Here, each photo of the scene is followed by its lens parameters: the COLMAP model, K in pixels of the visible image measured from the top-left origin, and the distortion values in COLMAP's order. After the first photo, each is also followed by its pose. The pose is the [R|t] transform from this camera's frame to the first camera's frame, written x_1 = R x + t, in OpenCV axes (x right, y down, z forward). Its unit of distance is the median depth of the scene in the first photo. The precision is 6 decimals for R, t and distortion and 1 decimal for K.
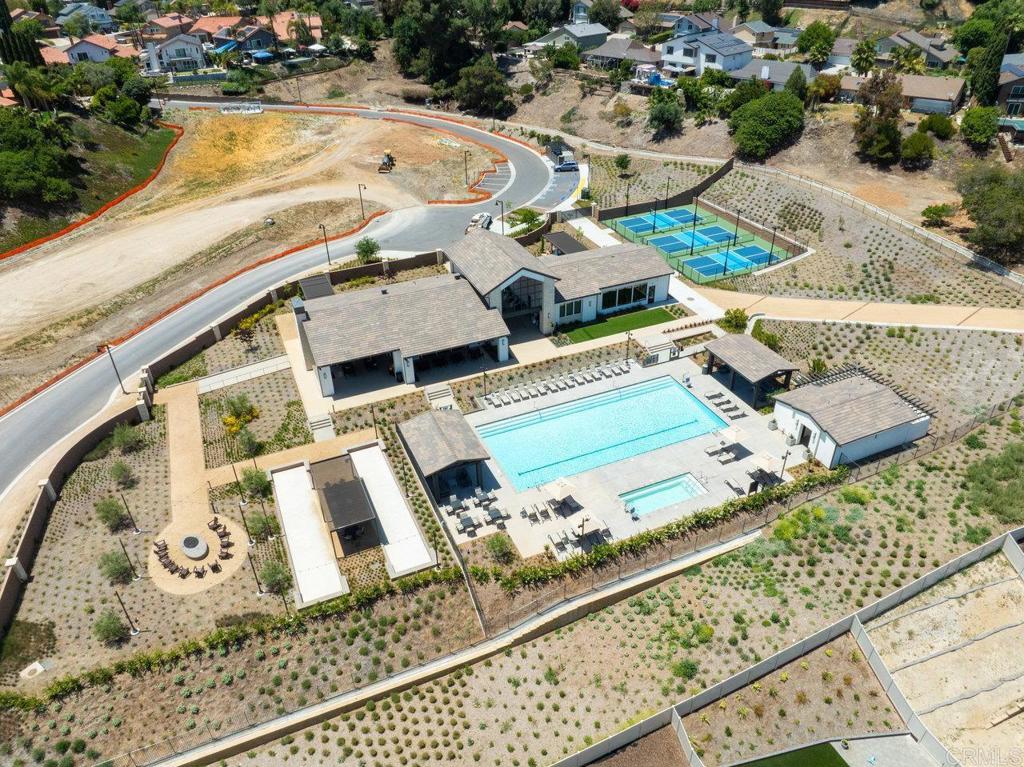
lens RADIAL K [[720.4, 0, 512.0], [0, 720.4, 383.5], [0, 0, 1]] dist [-0.036526, 0.003513]
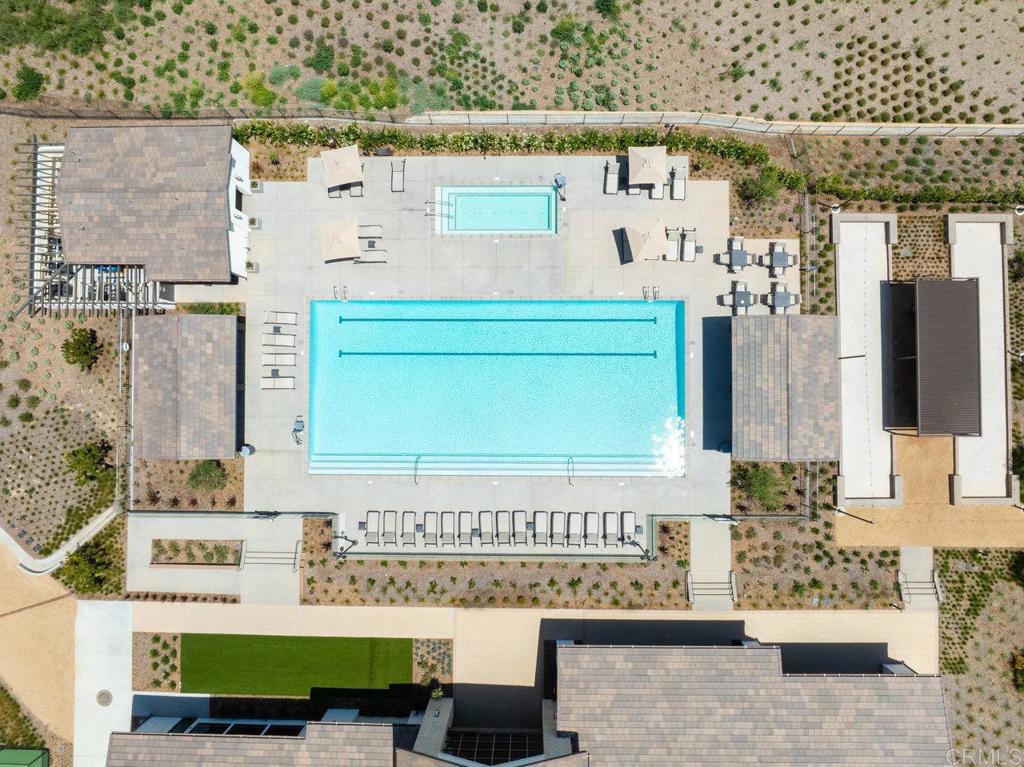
lens RADIAL K [[720.4, 0, 512.0], [0, 720.4, 383.5], [0, 0, 1]] dist [-0.036526, 0.003513]
pose [[-0.915795, -0.398234, 0.052246, 0.073387], [0.252323, -0.469228, 0.846262, -0.407685], [-0.312495, 0.788185, 0.530200, 0.599430]]
